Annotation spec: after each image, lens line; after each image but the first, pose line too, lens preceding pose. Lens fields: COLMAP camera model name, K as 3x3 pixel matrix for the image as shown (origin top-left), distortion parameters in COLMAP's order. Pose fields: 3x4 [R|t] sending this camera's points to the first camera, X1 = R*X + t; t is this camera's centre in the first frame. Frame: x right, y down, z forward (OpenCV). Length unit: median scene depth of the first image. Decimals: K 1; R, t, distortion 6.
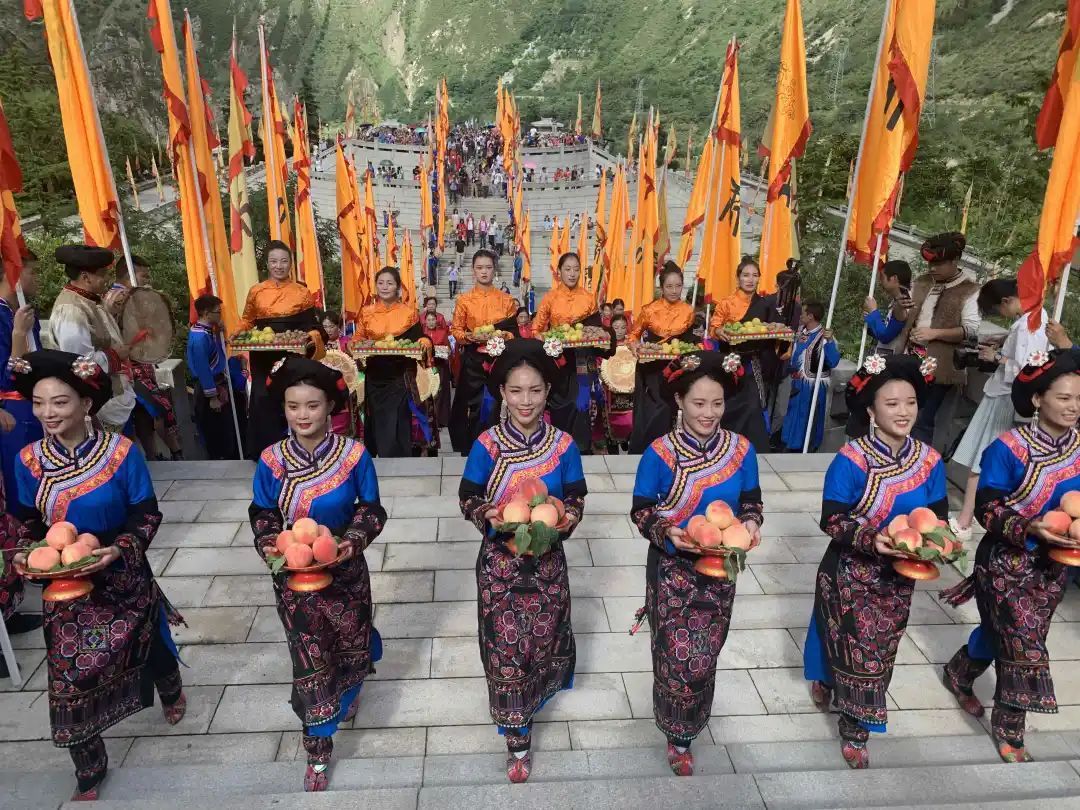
lens RADIAL K [[846.4, 0, 540.0], [0, 846.4, 405.0], [0, 0, 1]] dist [0.004818, -0.005357]
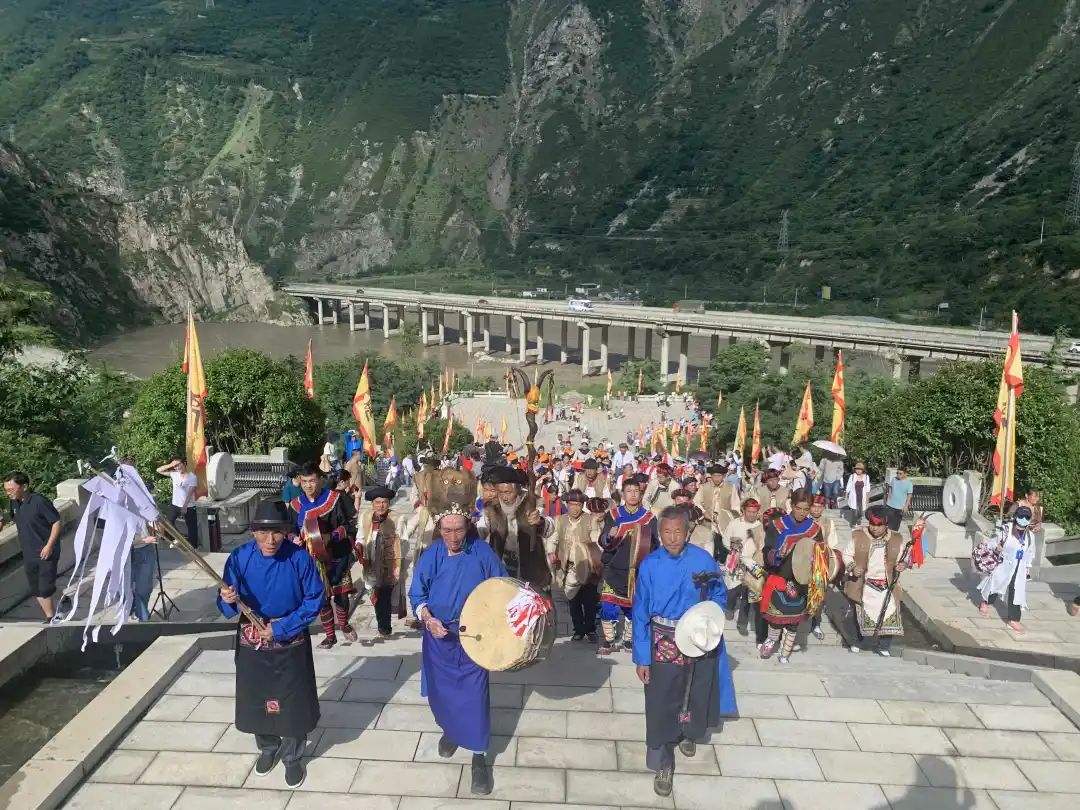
lens RADIAL K [[828.2, 0, 536.8], [0, 828.2, 424.7], [0, 0, 1]] dist [0.006359, -0.003583]
pose [[0.991965, 0.015799, -0.125523, -0.012886], [-0.033797, 0.989206, -0.142582, -0.041499], [0.121916, 0.145679, 0.981791, 0.157572]]
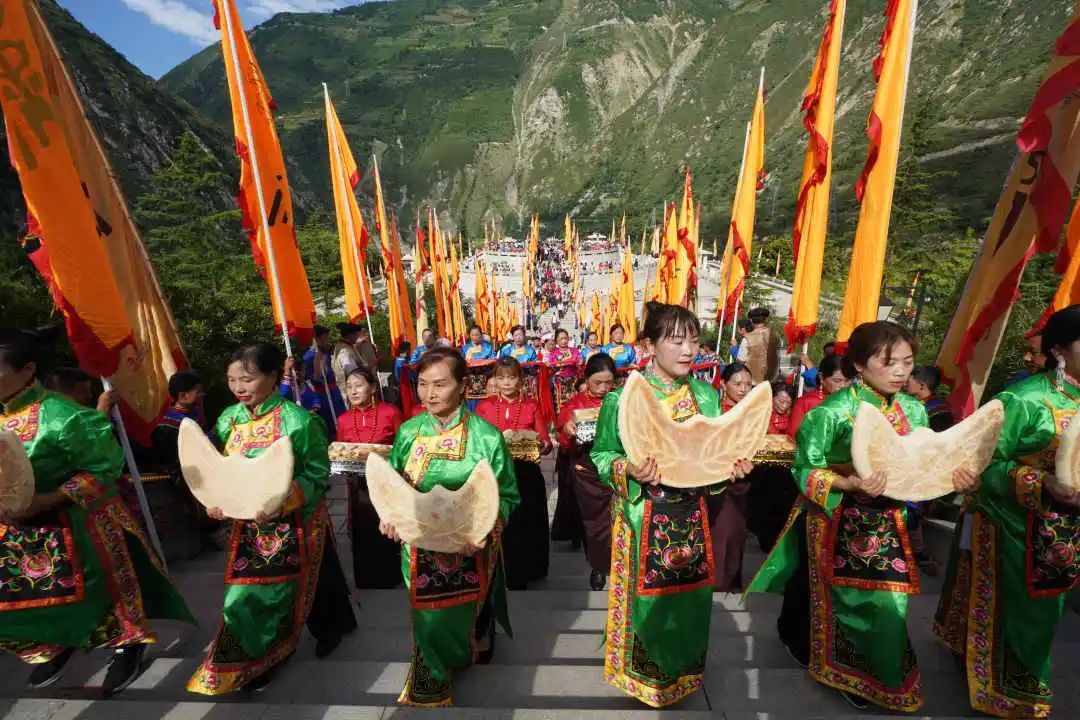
lens RADIAL K [[507.6, 0, 540.0], [0, 507.6, 360.0], [0, 0, 1]] dist [-0.013063, 0.000033]
pose [[0.993206, -0.010356, -0.115909, 0.005944], [0.001242, 0.996919, -0.078425, 0.001234], [0.116364, 0.077748, 0.990159, -0.013637]]
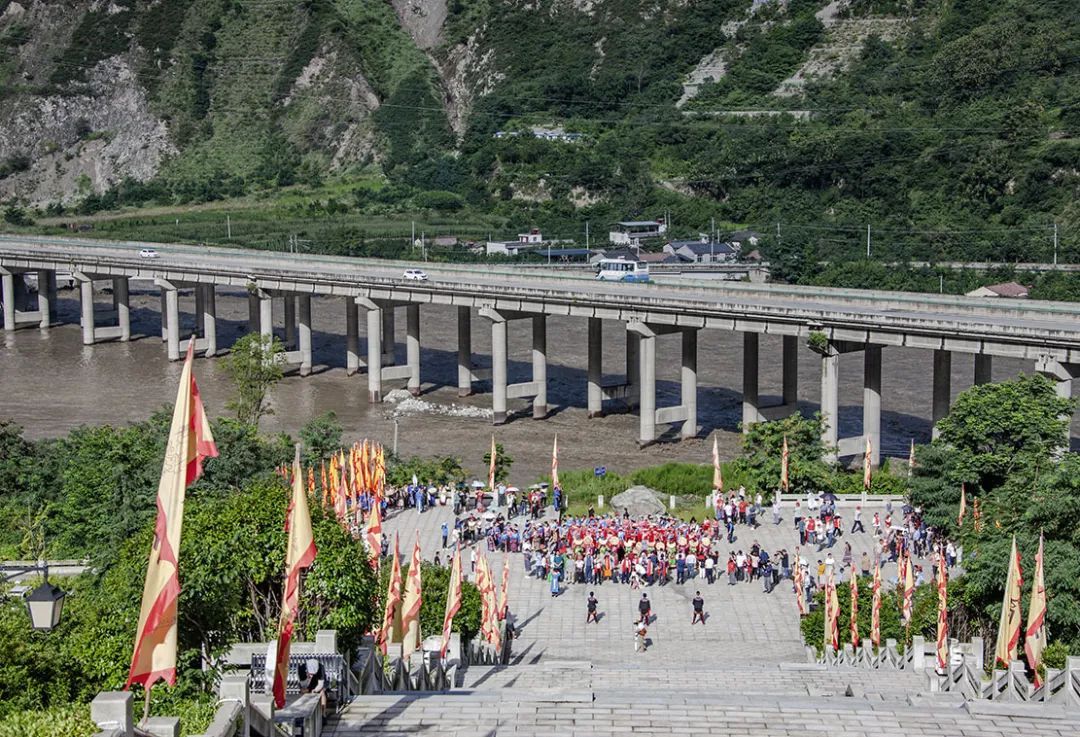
lens RADIAL K [[2022.9, 0, 568.0], [0, 2022.9, 371.4], [0, 0, 1]] dist [0.254580, 0.328513]
pose [[0.995402, -0.010574, -0.095195, -0.015904], [-0.011729, 0.972952, -0.230708, -0.038869], [0.095060, 0.230764, 0.968355, 0.131891]]
